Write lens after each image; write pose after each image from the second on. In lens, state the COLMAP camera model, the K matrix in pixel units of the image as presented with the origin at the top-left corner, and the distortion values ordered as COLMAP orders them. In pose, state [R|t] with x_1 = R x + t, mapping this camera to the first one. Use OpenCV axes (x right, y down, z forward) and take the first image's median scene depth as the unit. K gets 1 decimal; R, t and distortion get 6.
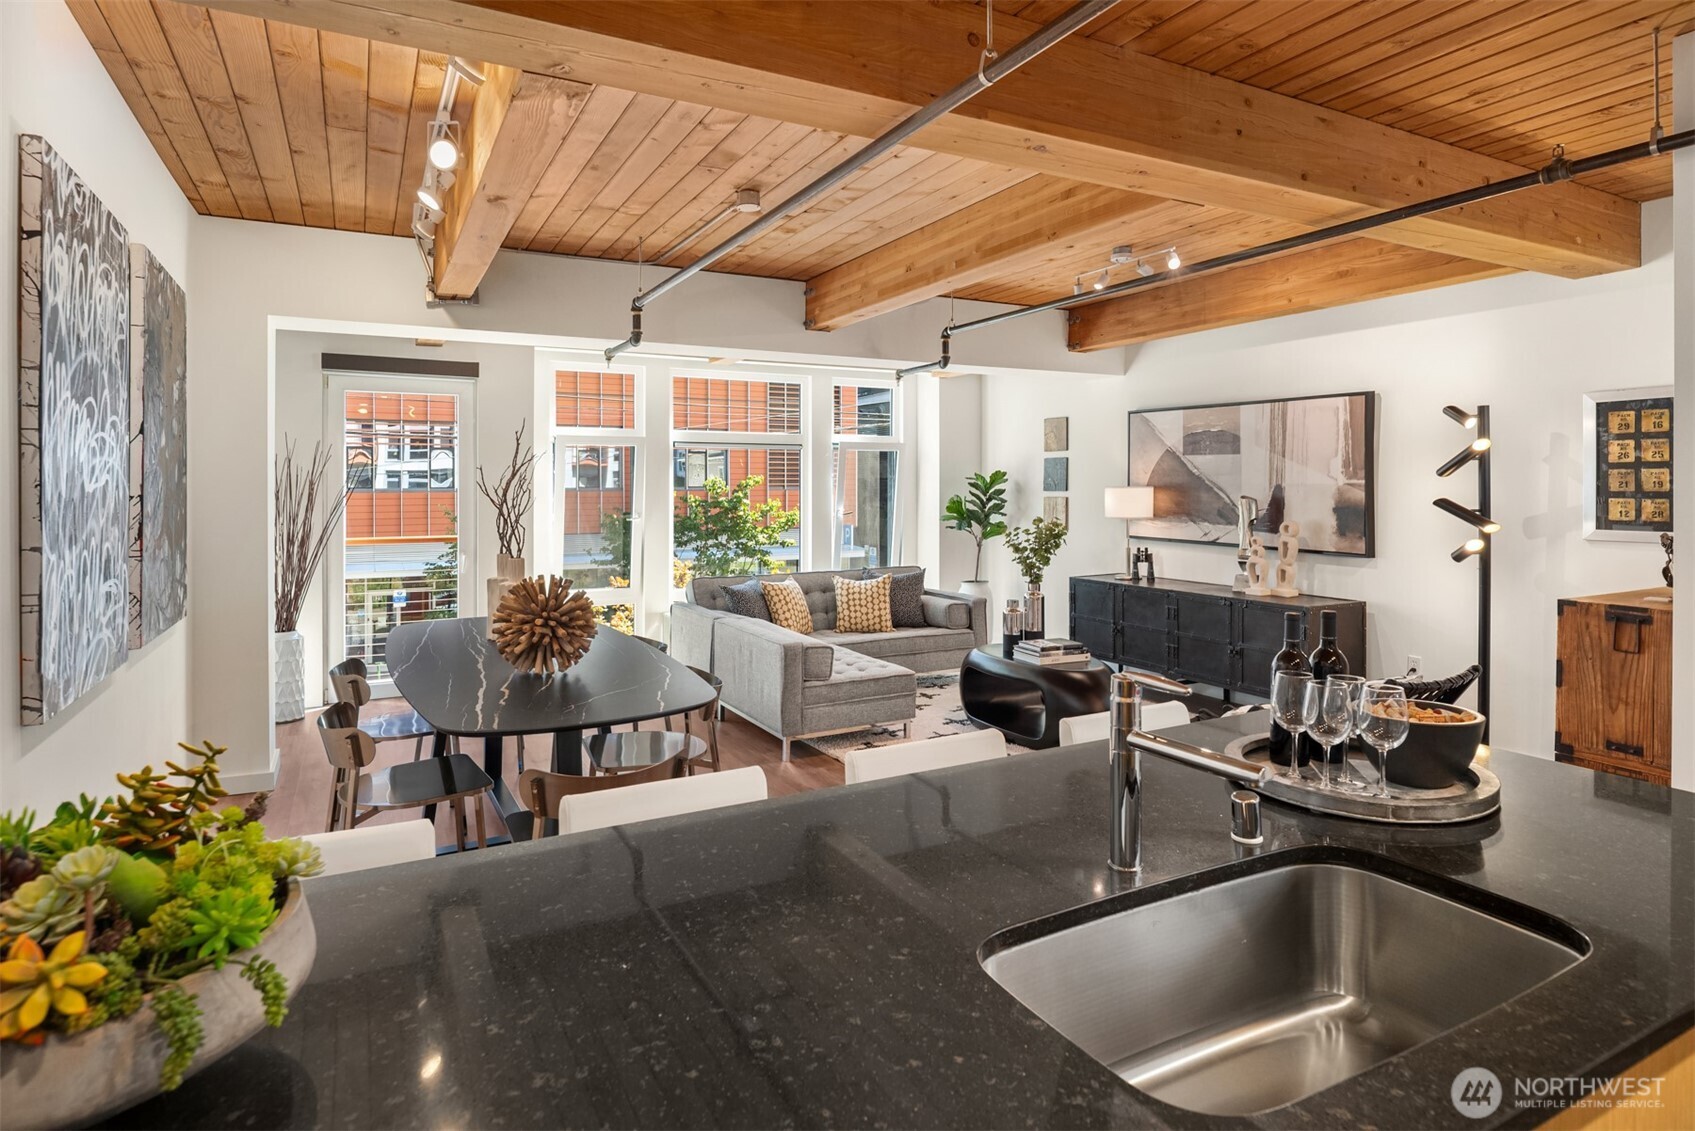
lens RADIAL K [[917.7, 0, 853.3], [0, 917.7, 535.4], [0, 0, 1]] dist [-0.000076, -0.000404]
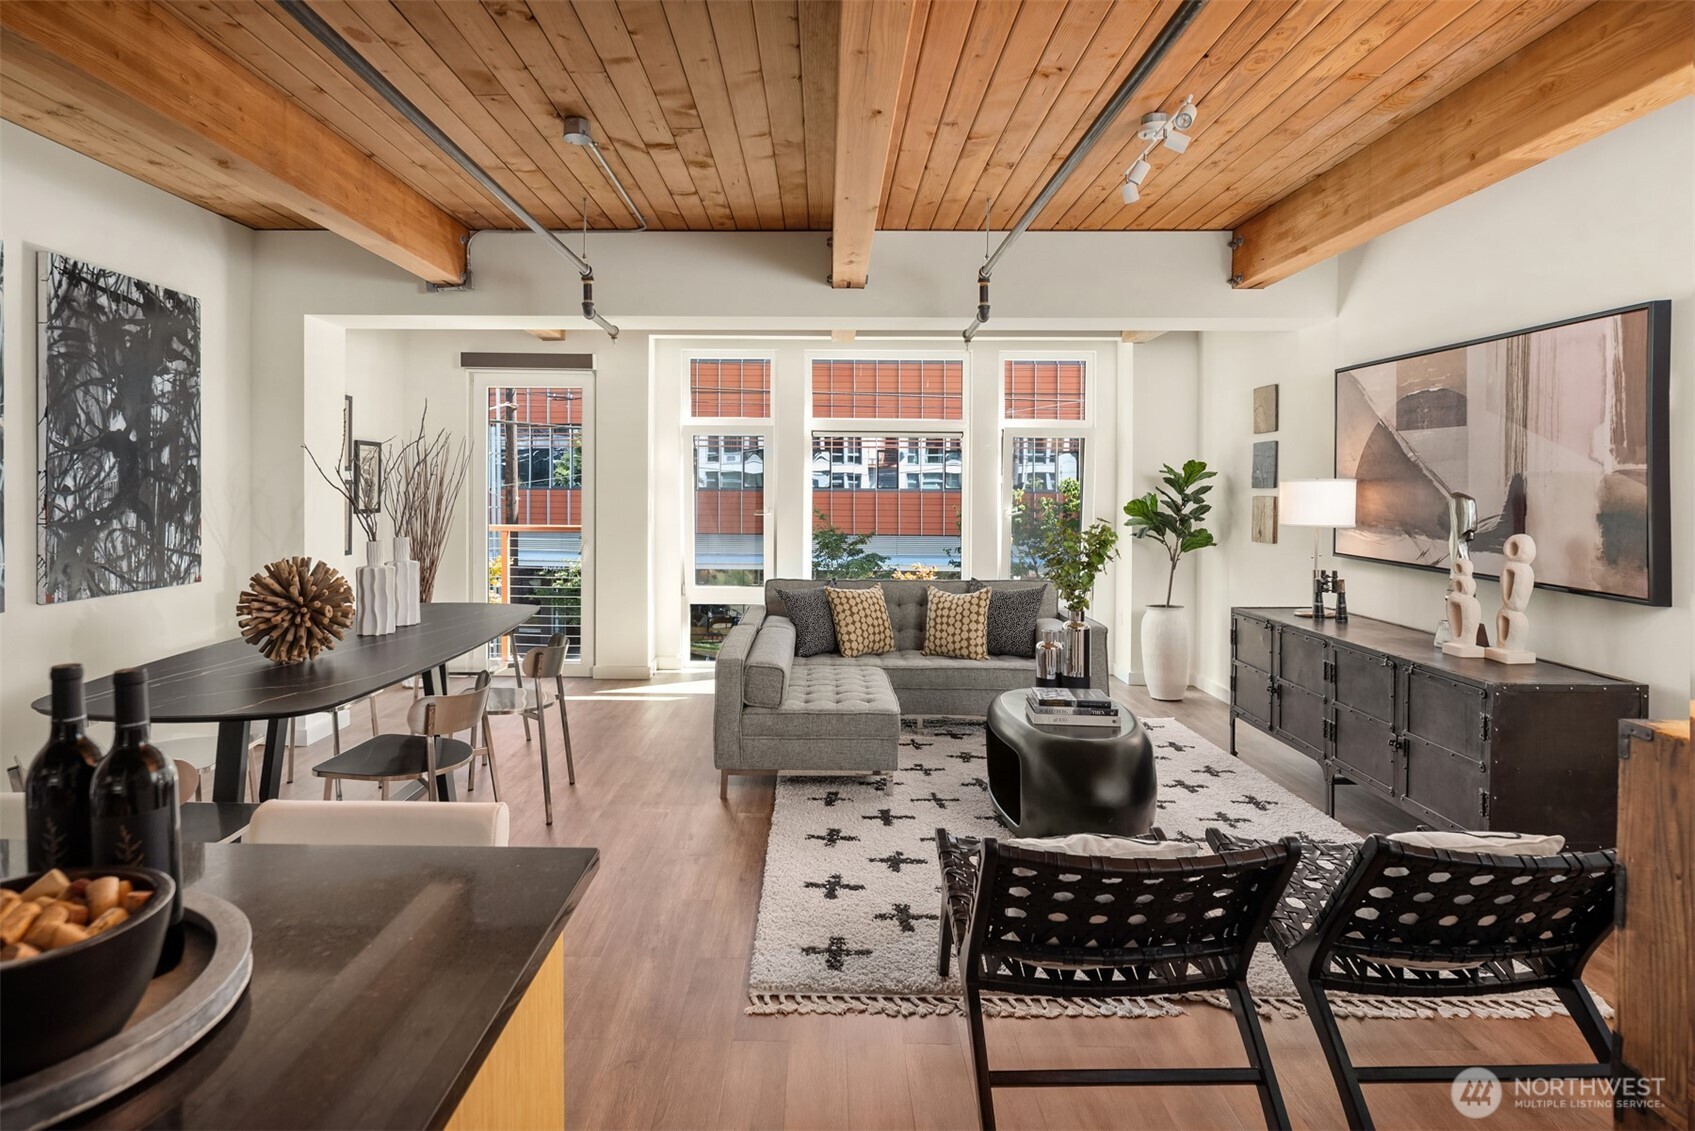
lens RADIAL K [[943.7, 0, 791.2], [0, 943.7, 508.0], [0, 0, 1]] dist [-0.011196, -0.000802]
pose [[0.863348, 0.017237, -0.504315, 0.322279], [-0.034001, 0.999132, -0.024057, -0.002185], [0.503462, 0.037917, 0.863185, 0.208087]]
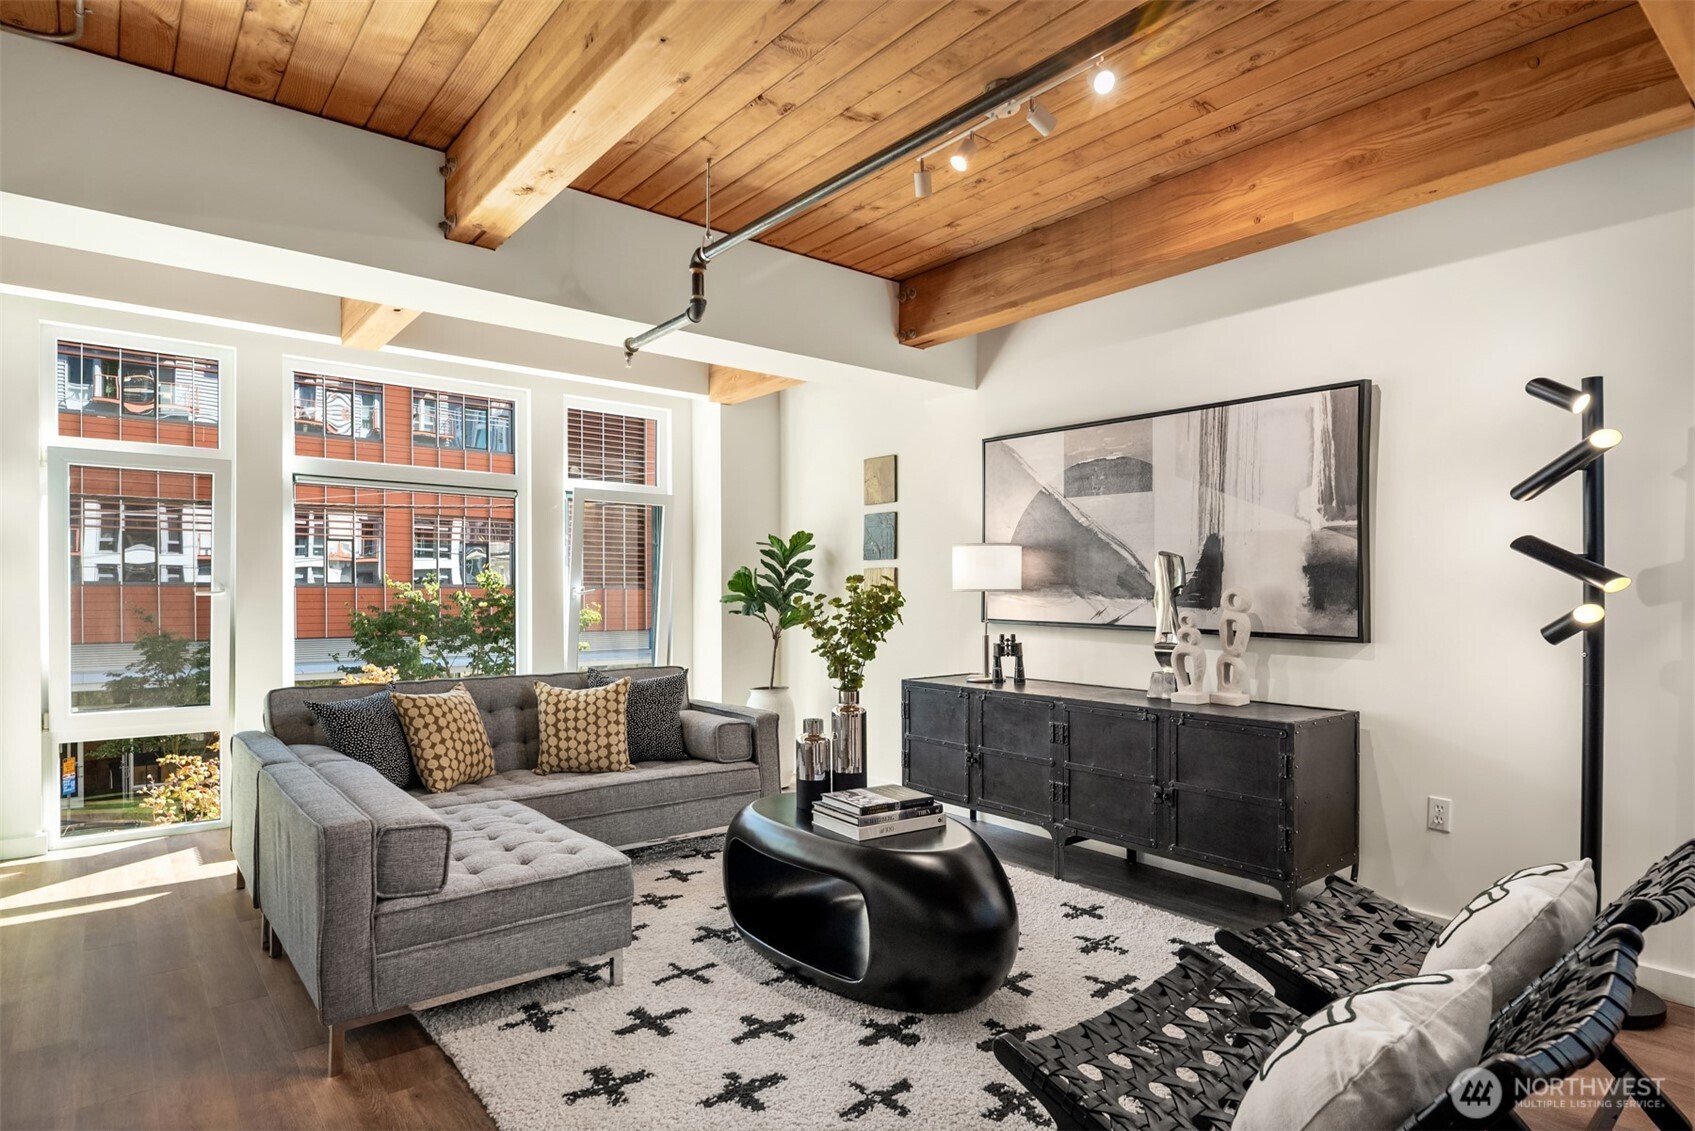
lens RADIAL K [[920.8, 0, 855.2], [0, 920.8, 593.8], [0, 0, 1]] dist [-0.000108, -0.002438]
pose [[0.980936, 0.006400, 0.194226, 0.074281], [0.003703, 0.998661, -0.051609, 0.018153], [-0.194296, 0.051344, 0.979598, 0.361626]]
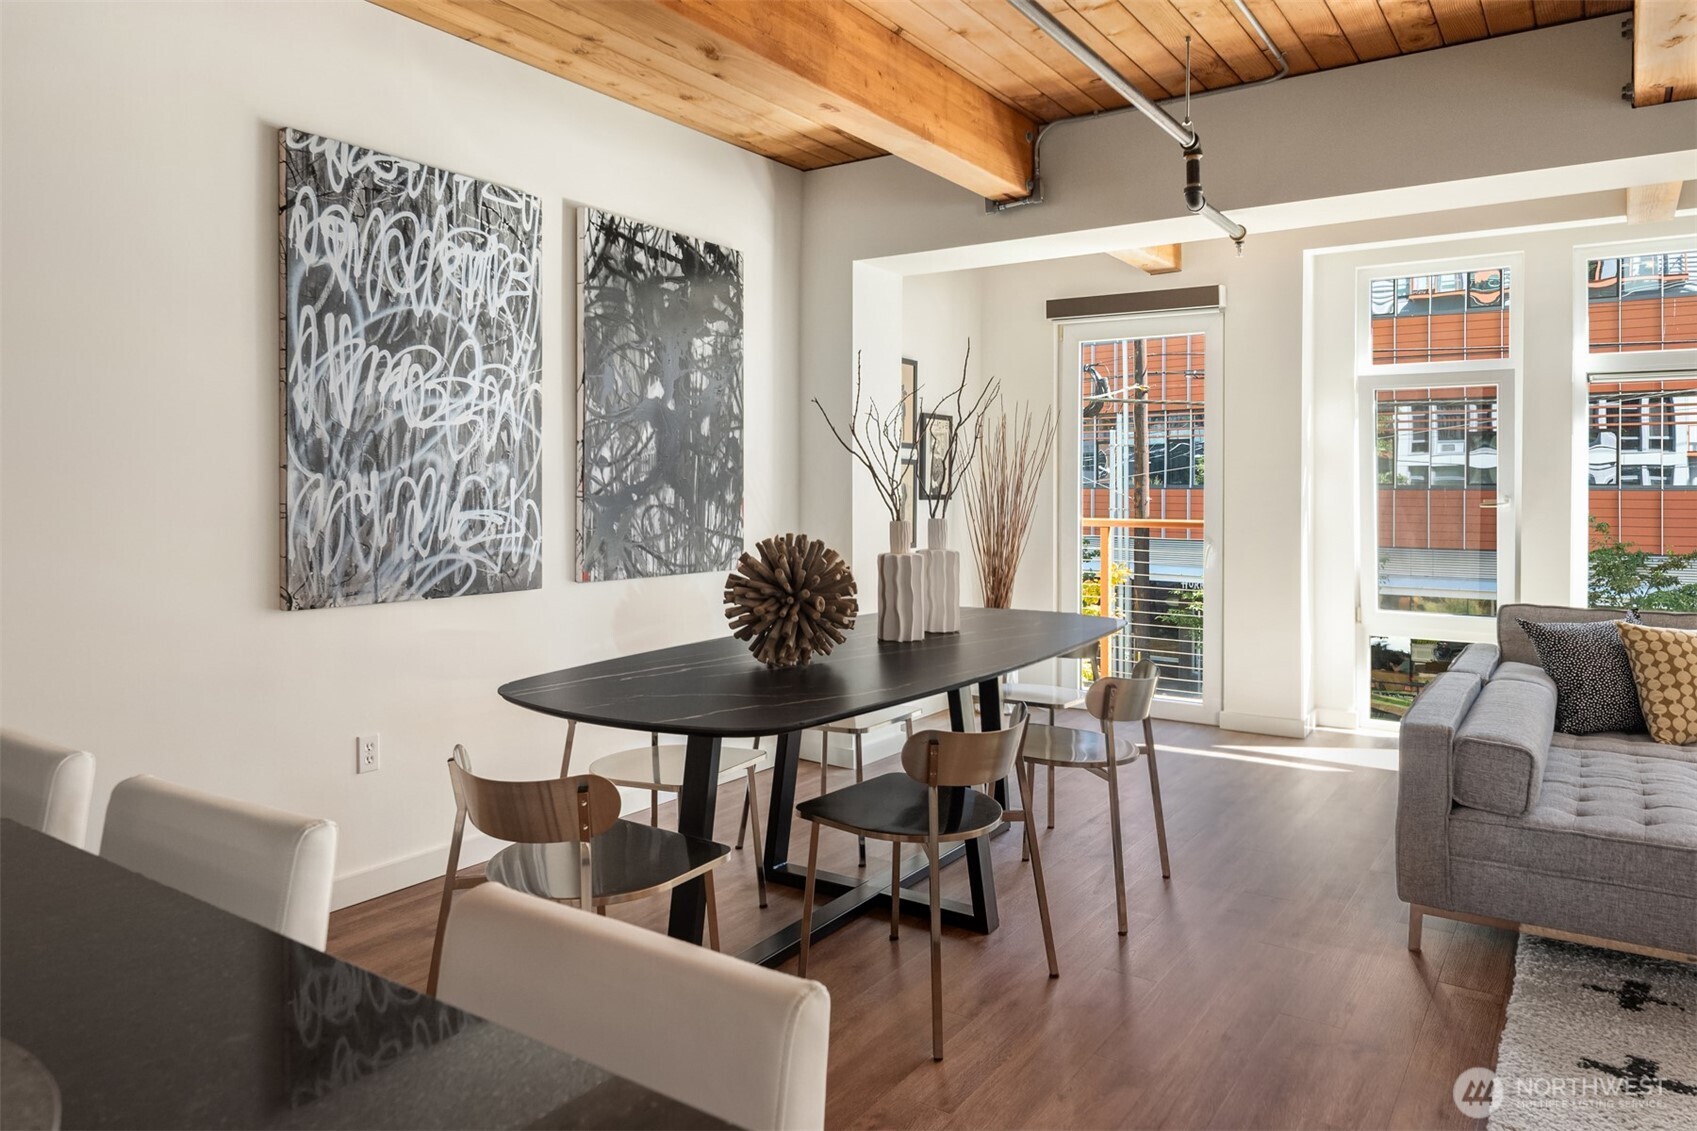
lens RADIAL K [[1076.7, 0, 798.1], [0, 1076.7, 503.2], [0, 0, 1]] dist [0.001153, -0.006414]
pose [[0.420125, 0.011285, -0.907396, 0.259096], [-0.048933, 0.998750, -0.010234, 0.011999], [0.906146, 0.048701, 0.420152, 0.316513]]
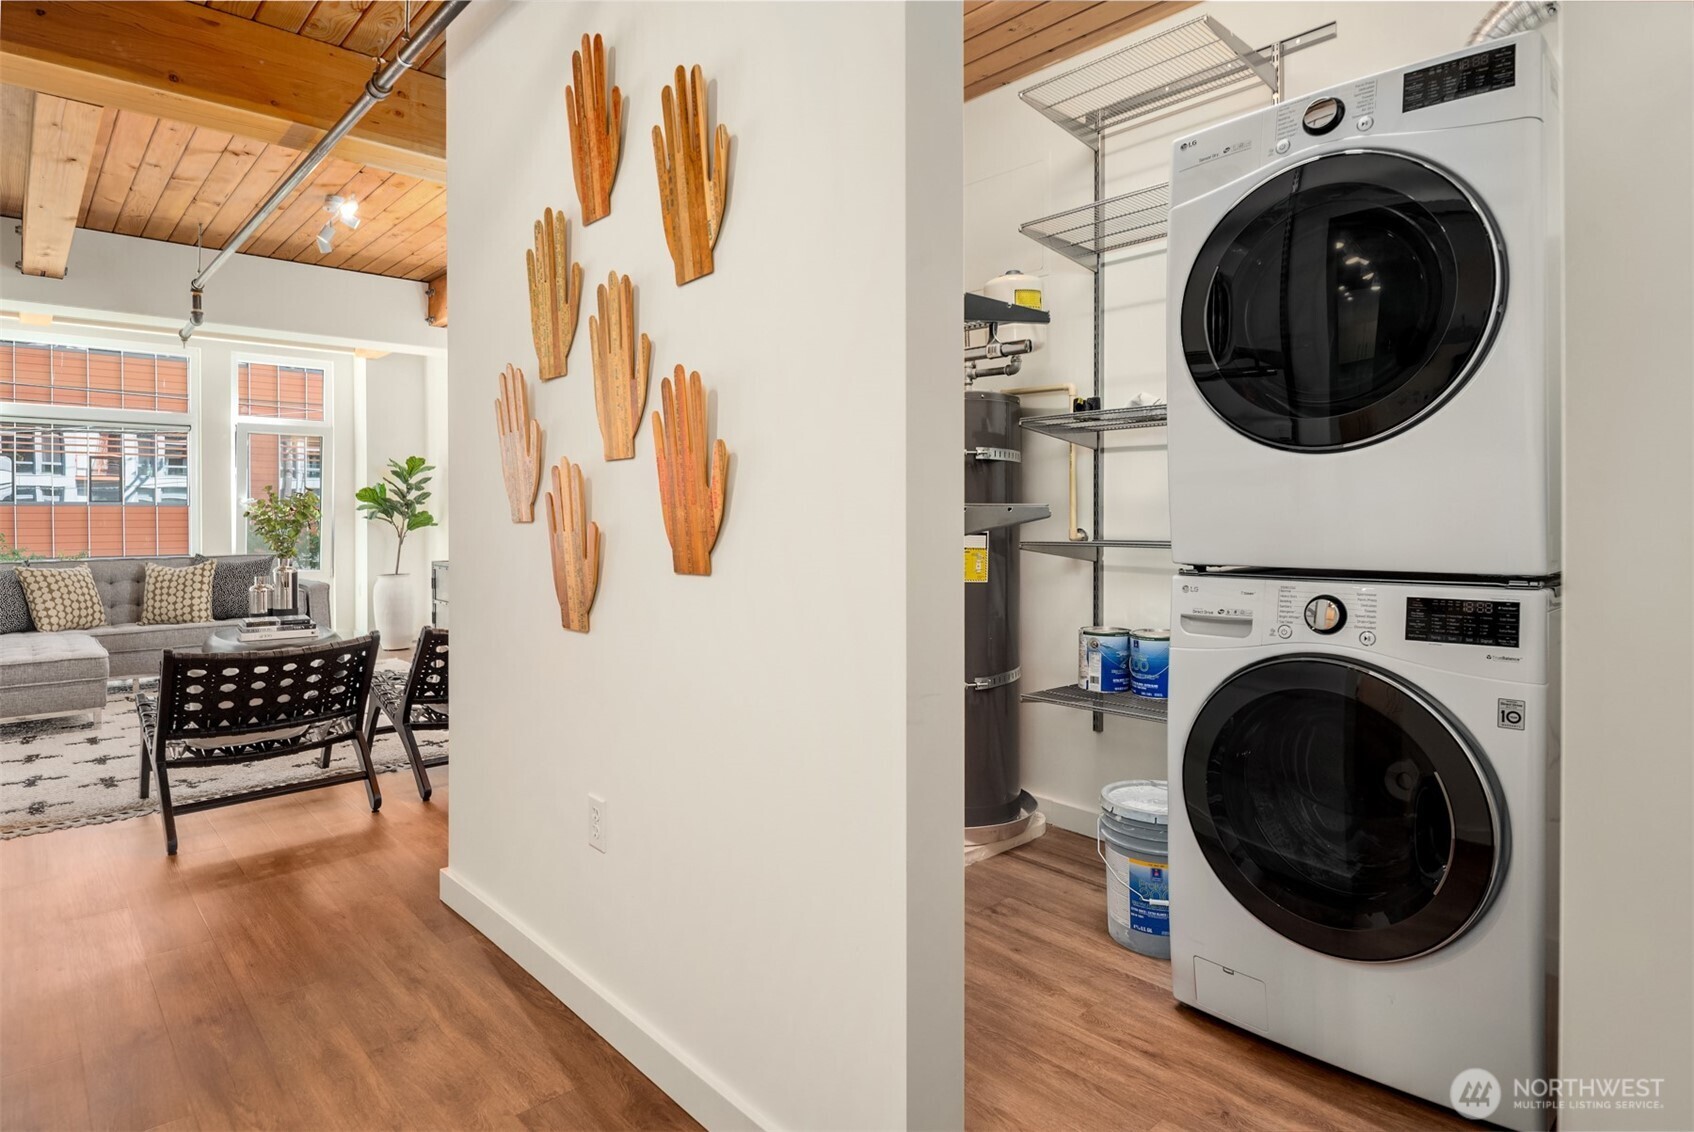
lens RADIAL K [[911.8, 0, 892.4], [0, 911.8, 524.4], [0, 0, 1]] dist [-0.003367, -0.001923]
pose [[0.959993, 0.003481, 0.280001, 0.457467], [0.009049, 0.999015, -0.043445, 0.055217], [-0.279876, 0.044241, 0.959016, -0.058634]]
